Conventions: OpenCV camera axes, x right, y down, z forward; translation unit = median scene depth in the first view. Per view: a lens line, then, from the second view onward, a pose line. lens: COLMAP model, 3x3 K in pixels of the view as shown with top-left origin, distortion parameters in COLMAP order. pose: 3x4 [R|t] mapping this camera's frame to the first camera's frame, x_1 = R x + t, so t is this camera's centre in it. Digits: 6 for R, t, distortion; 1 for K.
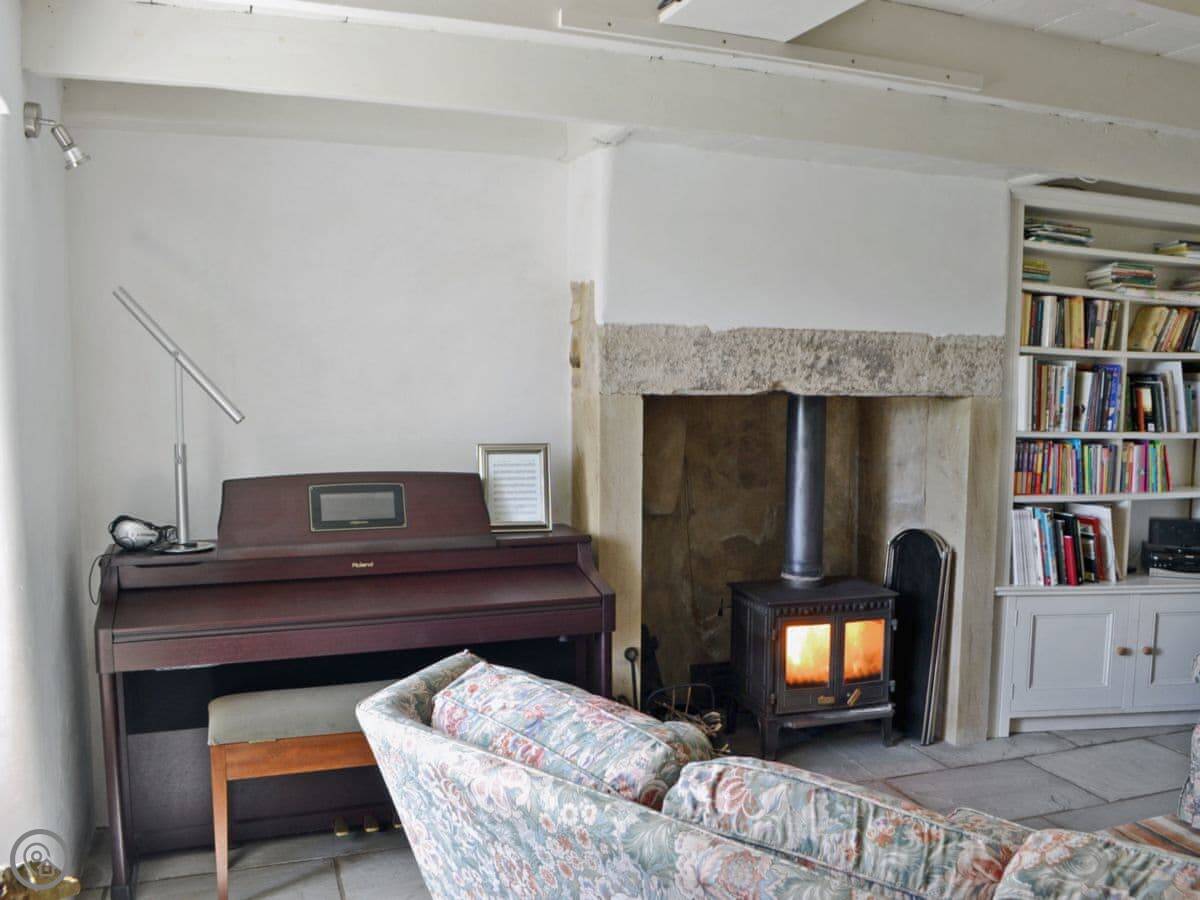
lens RADIAL K [[1086.8, 0, 652.4], [0, 1086.8, 475.4], [0, 0, 1]] dist [-0.083249, 0.010825]
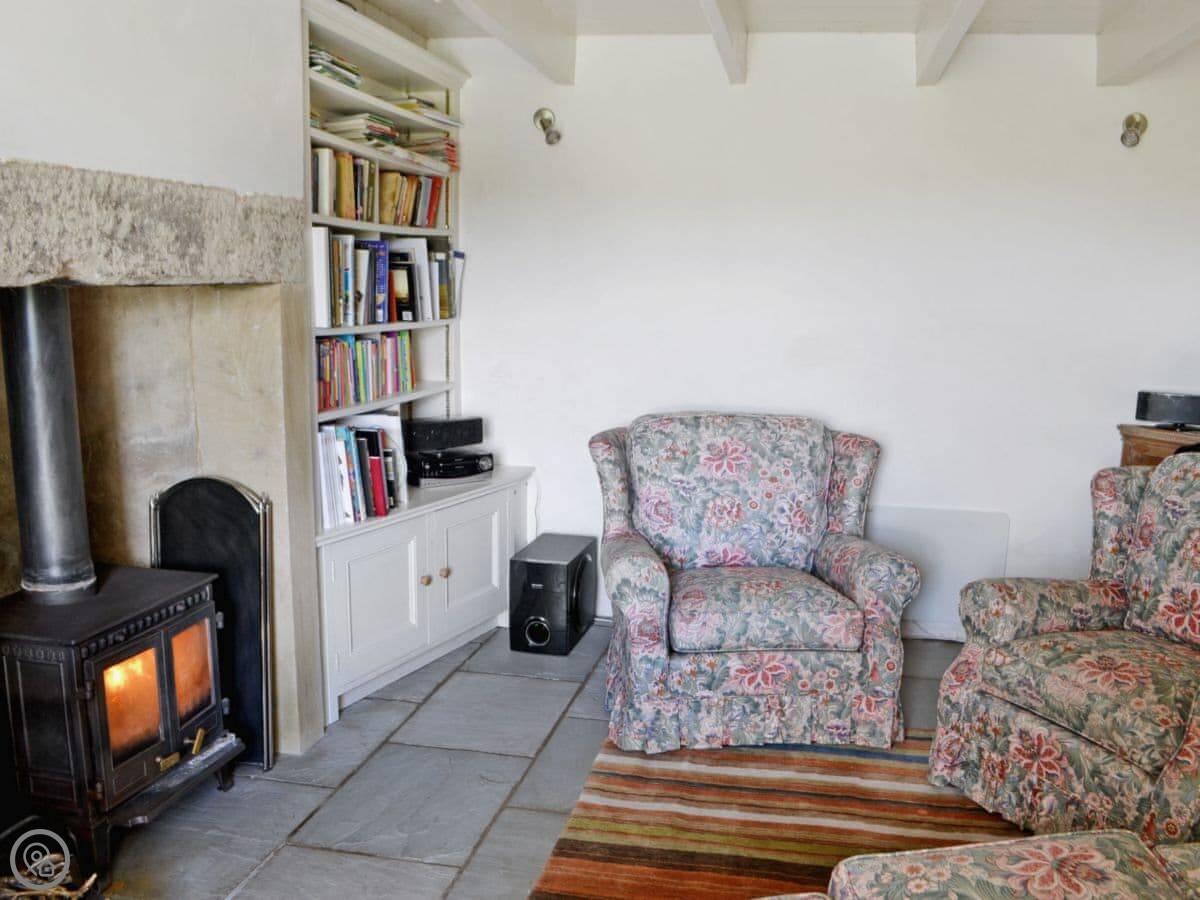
lens RADIAL K [[1086.8, 0, 652.4], [0, 1086.8, 475.4], [0, 0, 1]] dist [-0.083249, 0.010825]
pose [[0.520338, -0.156876, 0.839428, -0.192120], [0.069114, 0.987493, 0.141705, -0.030852], [-0.851159, -0.015719, 0.524672, 0.414903]]
